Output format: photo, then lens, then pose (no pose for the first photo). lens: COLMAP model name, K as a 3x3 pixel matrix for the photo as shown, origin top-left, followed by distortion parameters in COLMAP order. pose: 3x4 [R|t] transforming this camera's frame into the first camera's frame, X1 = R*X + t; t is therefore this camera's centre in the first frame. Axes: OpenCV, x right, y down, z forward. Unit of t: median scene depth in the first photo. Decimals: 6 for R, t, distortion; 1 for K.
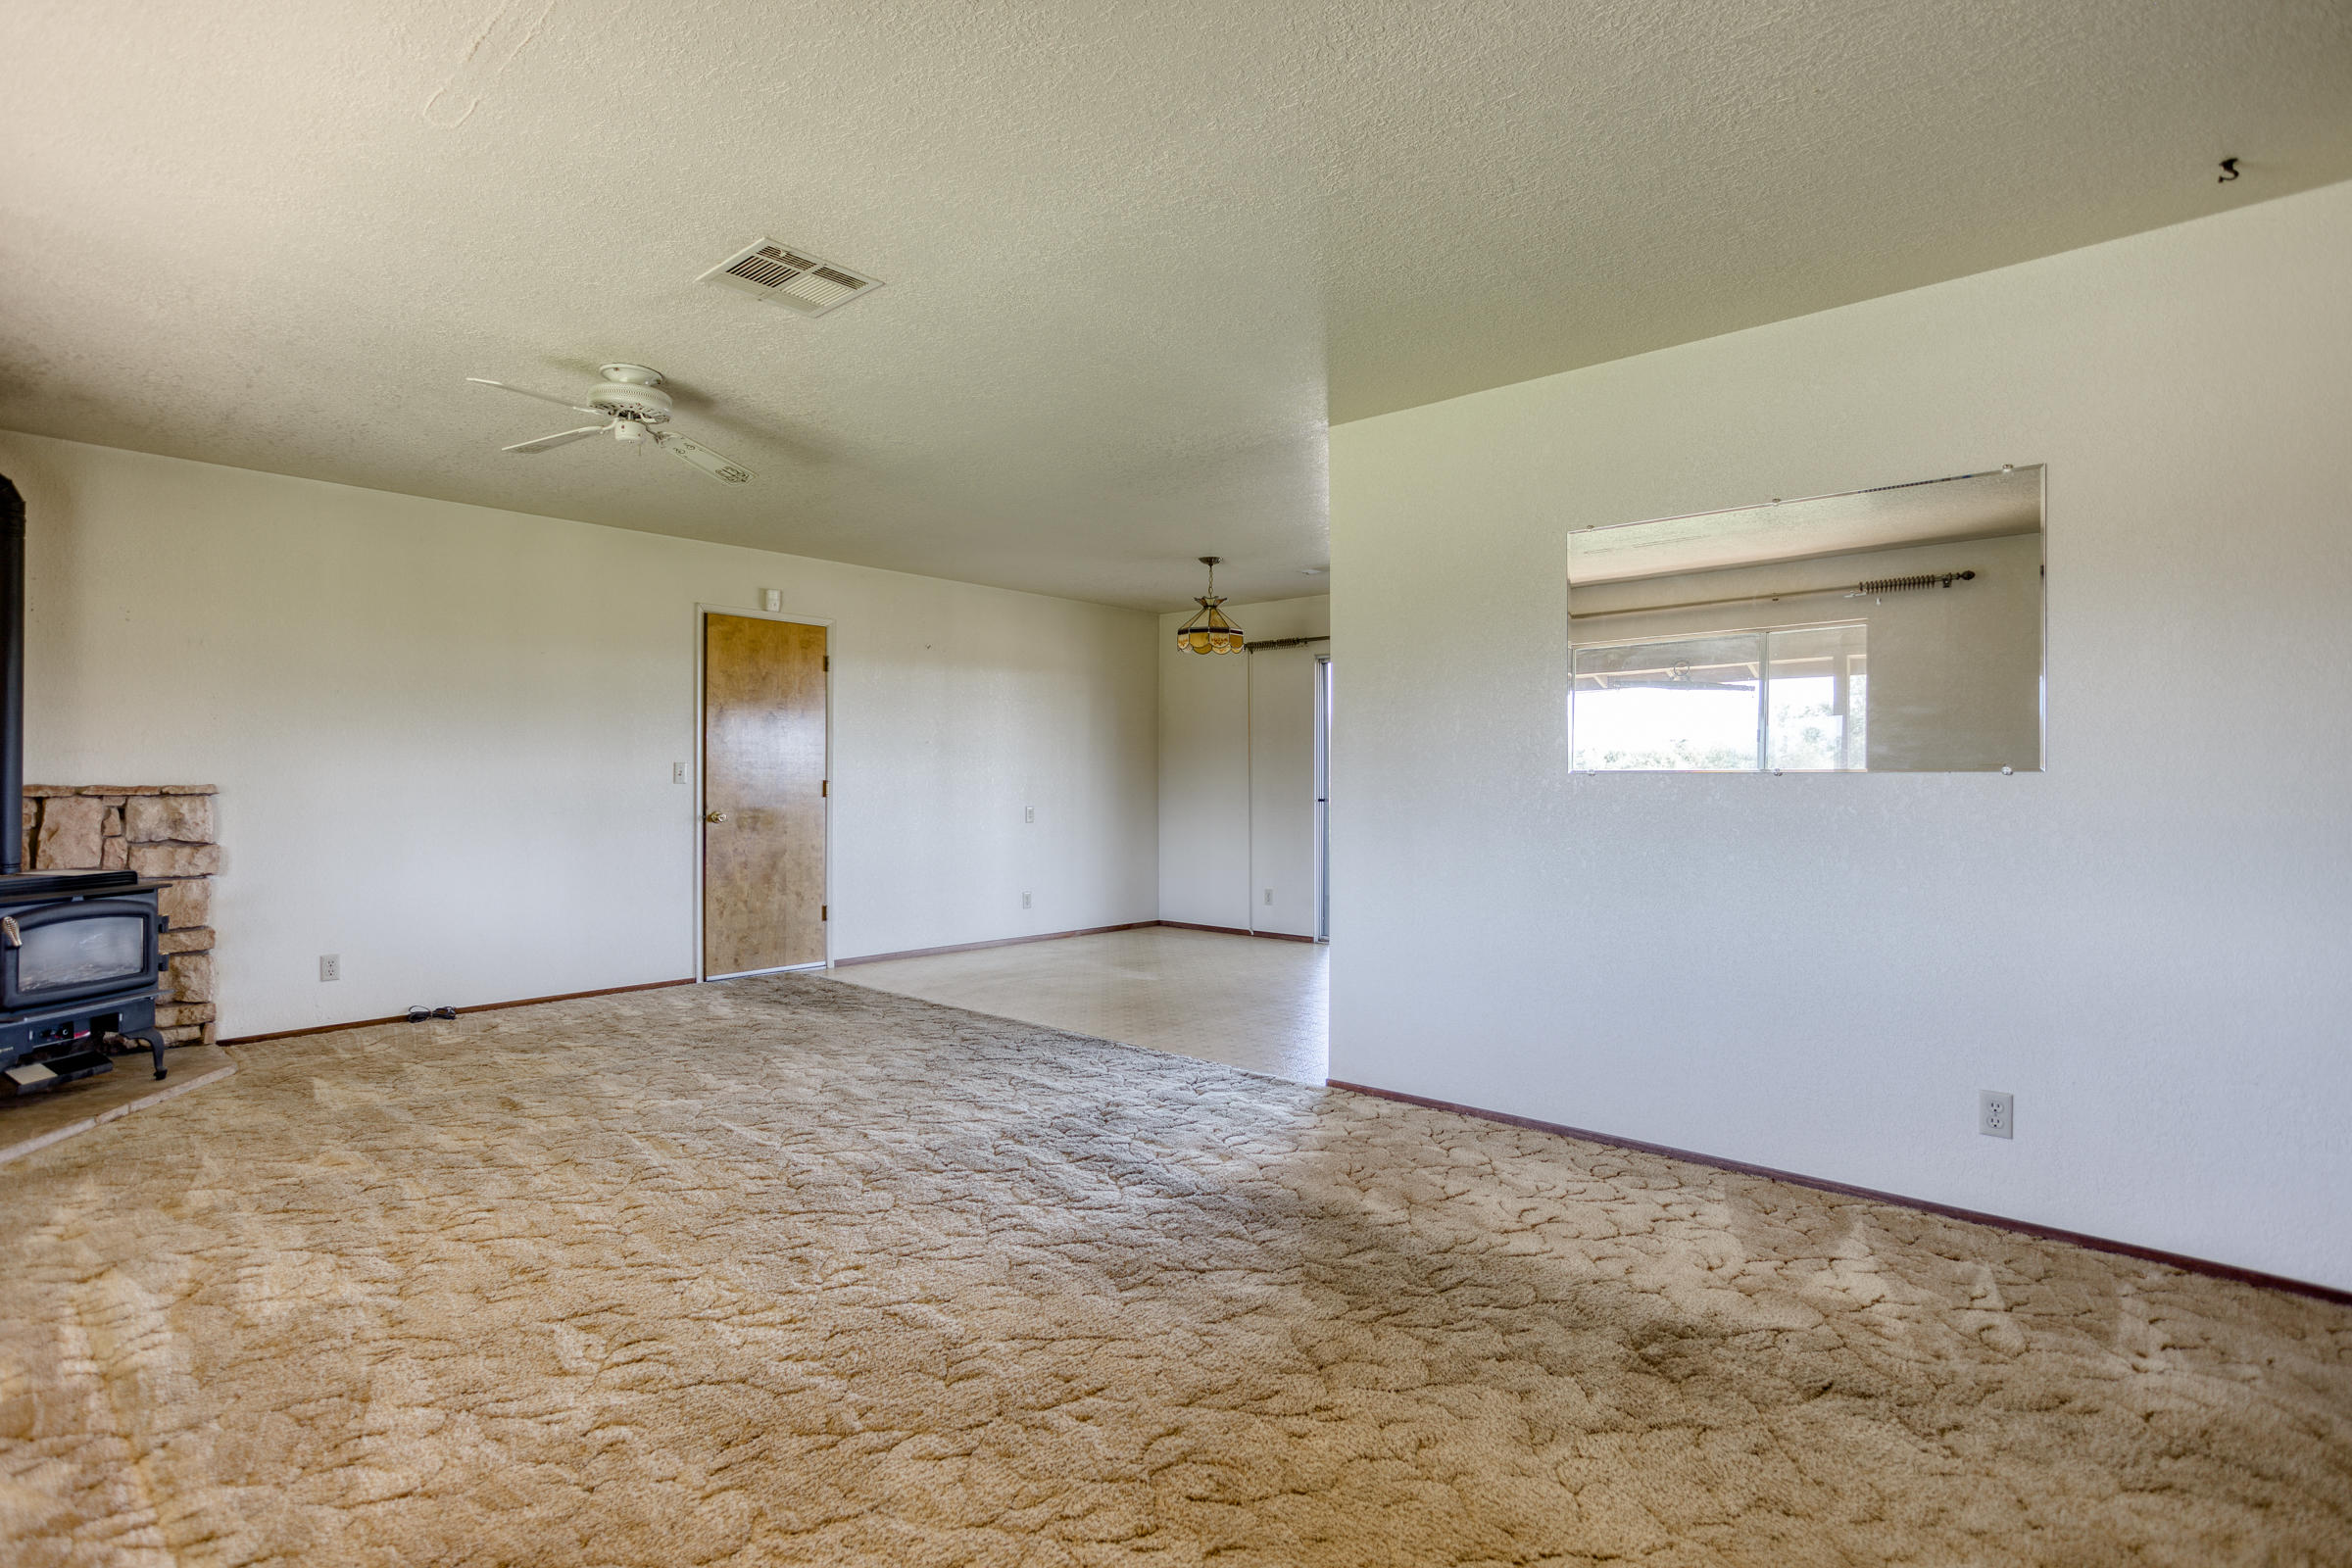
lens RADIAL K [[1137.2, 0, 1167.1], [0, 1137.2, 777.3], [0, 0, 1]] dist [-0.036572, 0.022129]
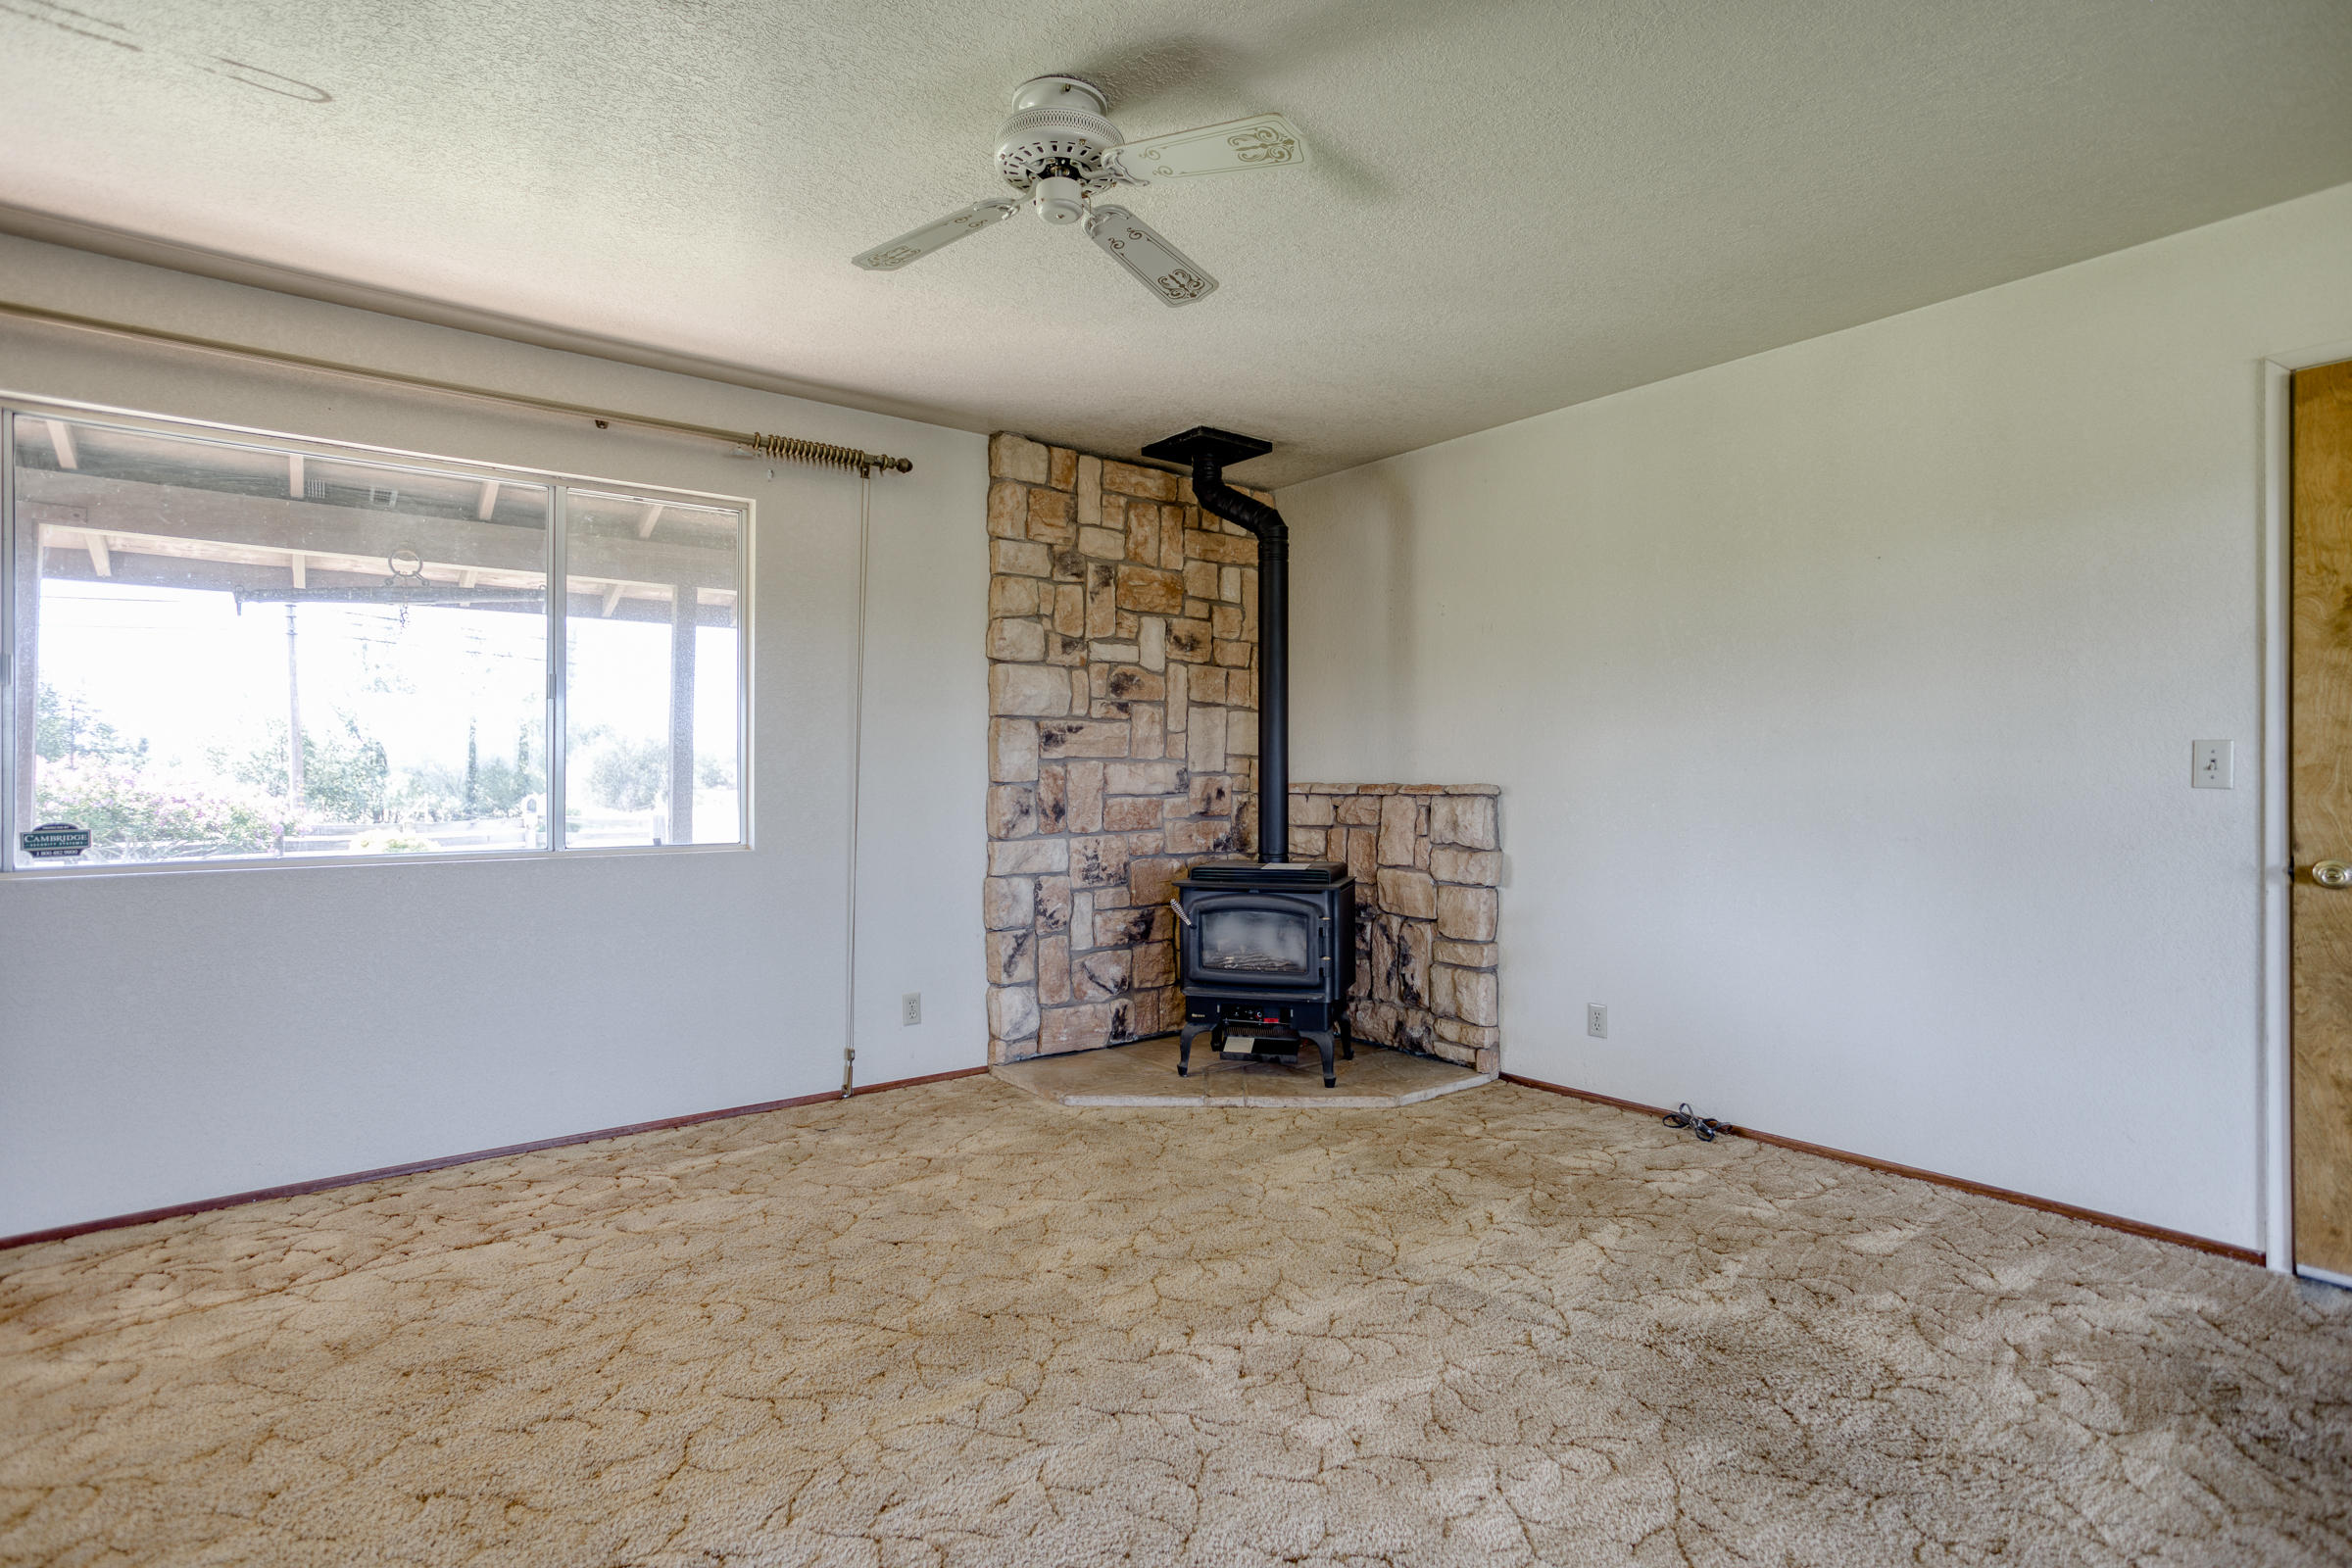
lens RADIAL K [[1137.2, 0, 1167.1], [0, 1137.2, 777.3], [0, 0, 1]] dist [-0.036572, 0.022129]
pose [[-0.177217, -0.002641, -0.984168, 0.084671], [0.001793, 0.999994, -0.003007, 0.003384], [0.984170, -0.002298, -0.177212, 0.938938]]
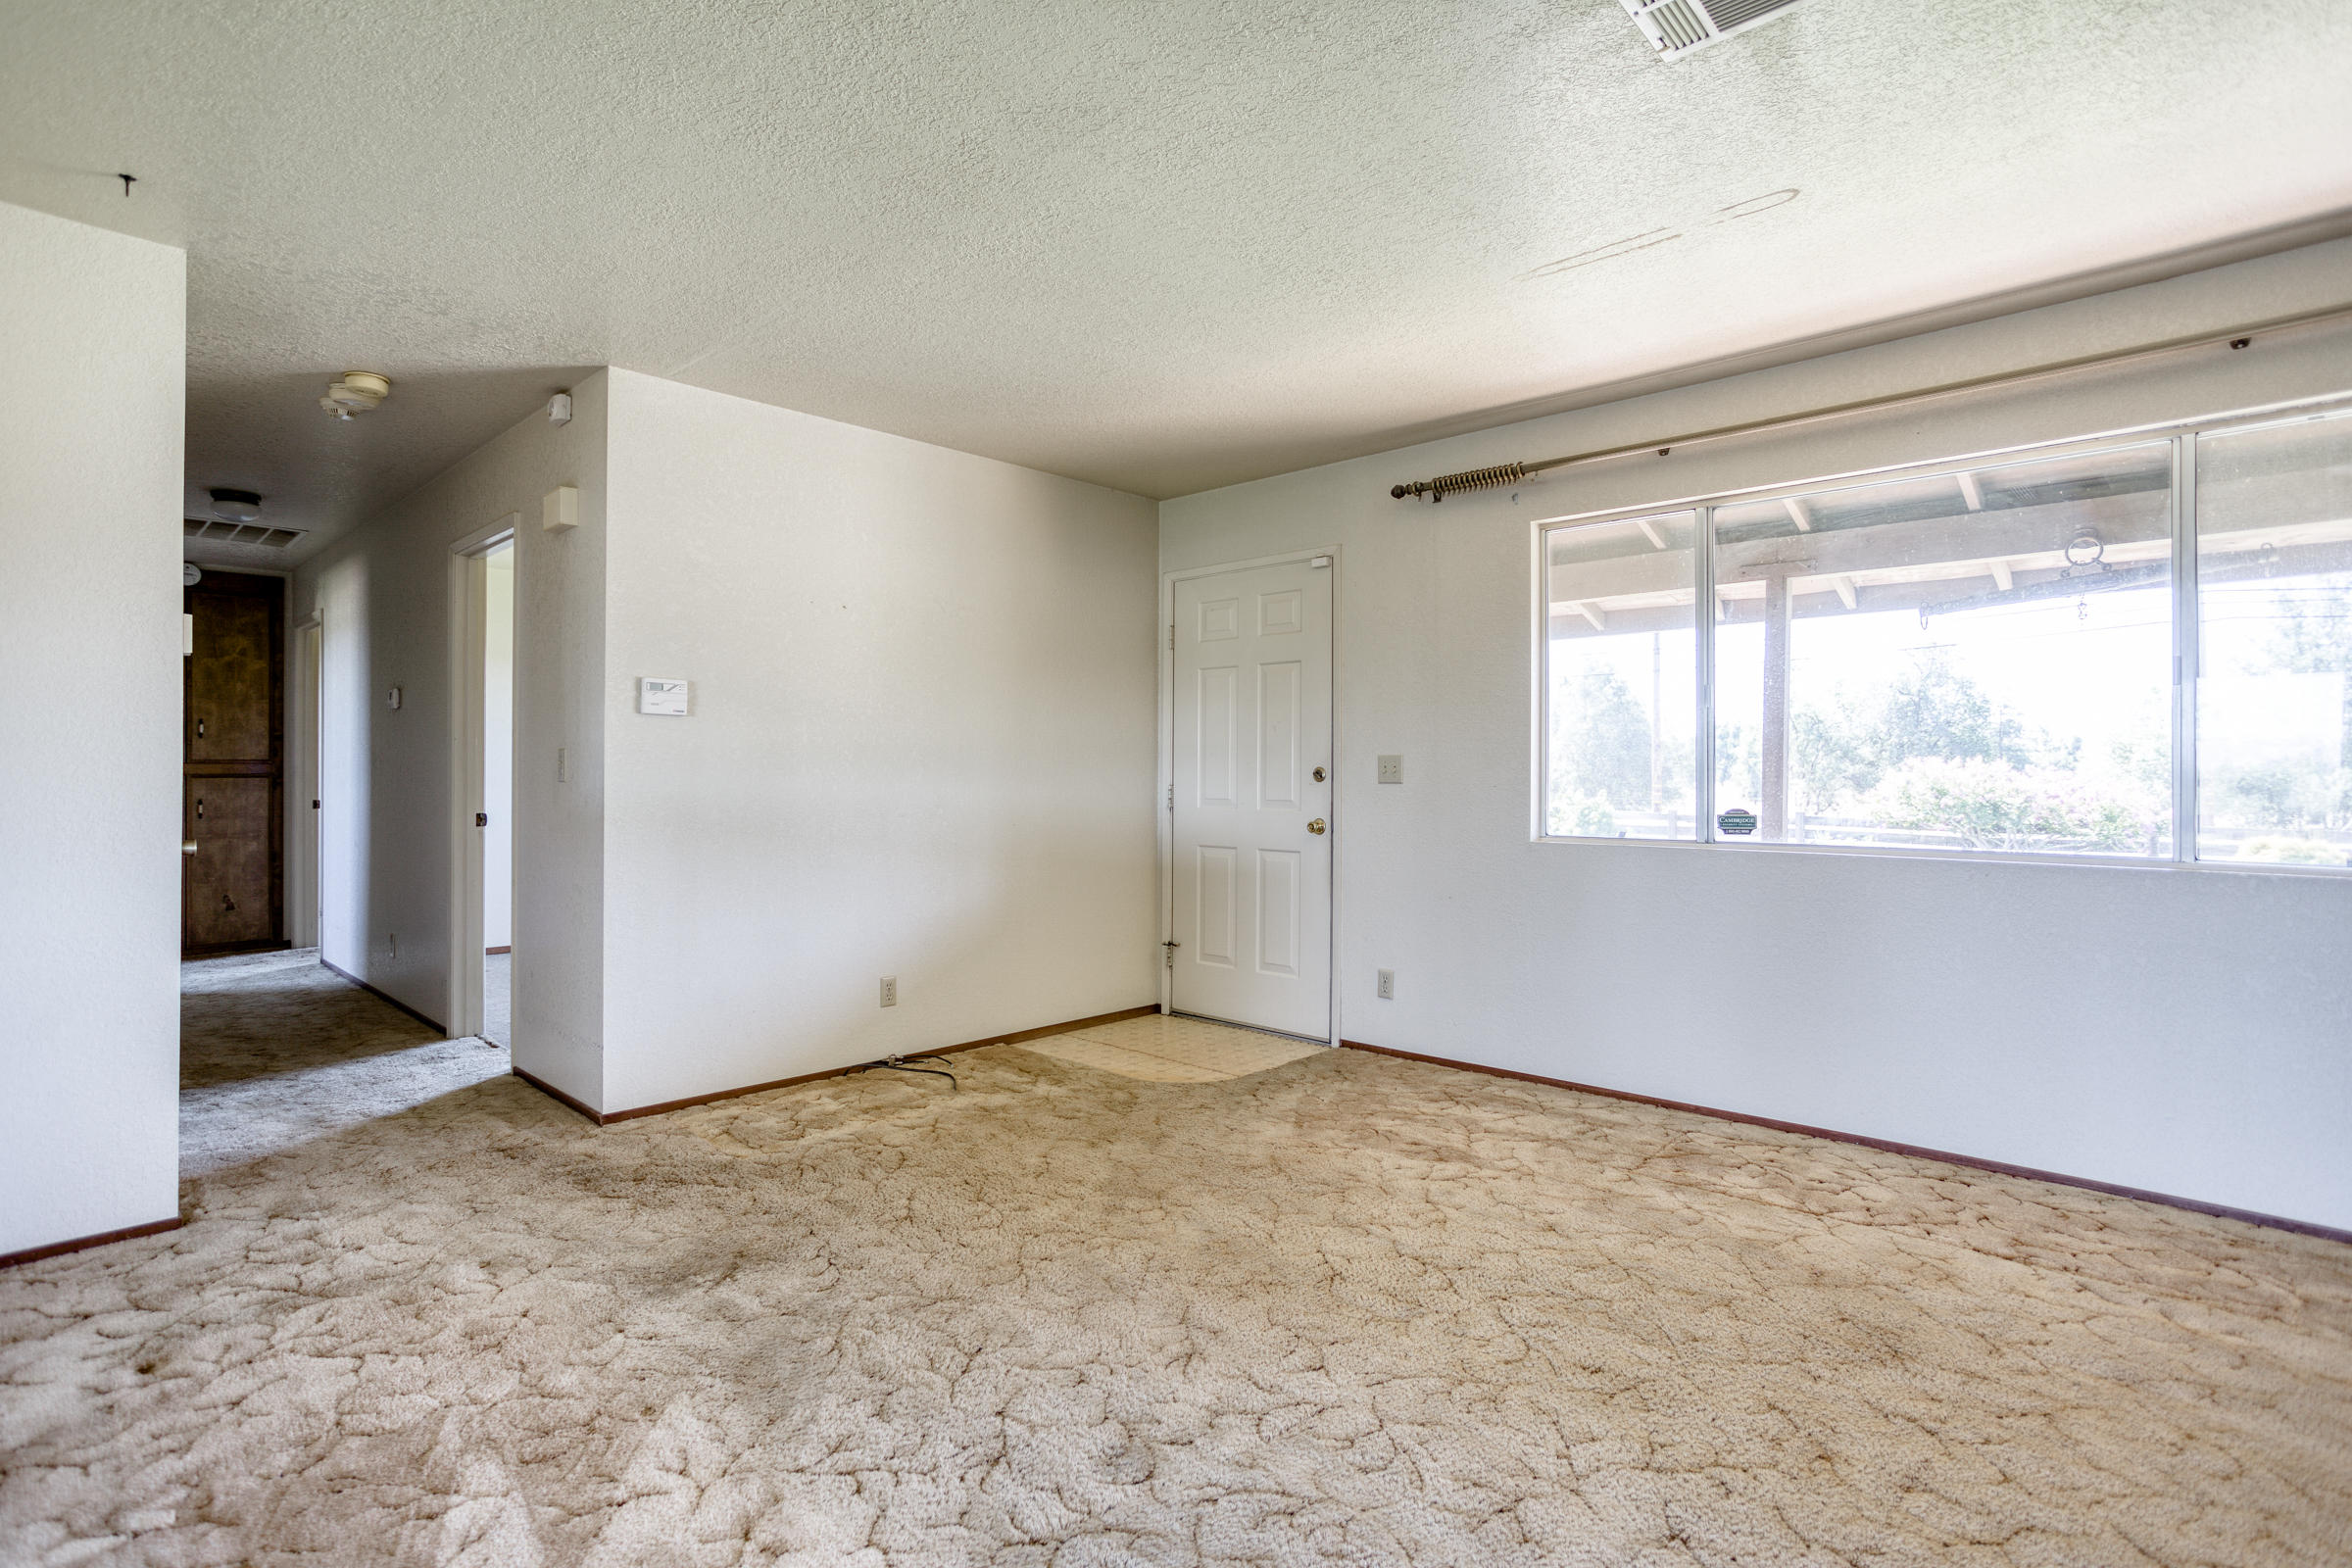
lens RADIAL K [[1137.2, 0, 1167.1], [0, 1137.2, 777.3], [0, 0, 1]] dist [-0.036572, 0.022129]
pose [[-0.999311, -0.006042, 0.036627, -0.029923], [-0.005949, 0.999979, 0.002662, 0.002708], [-0.036642, 0.002443, -0.999325, 1.069190]]
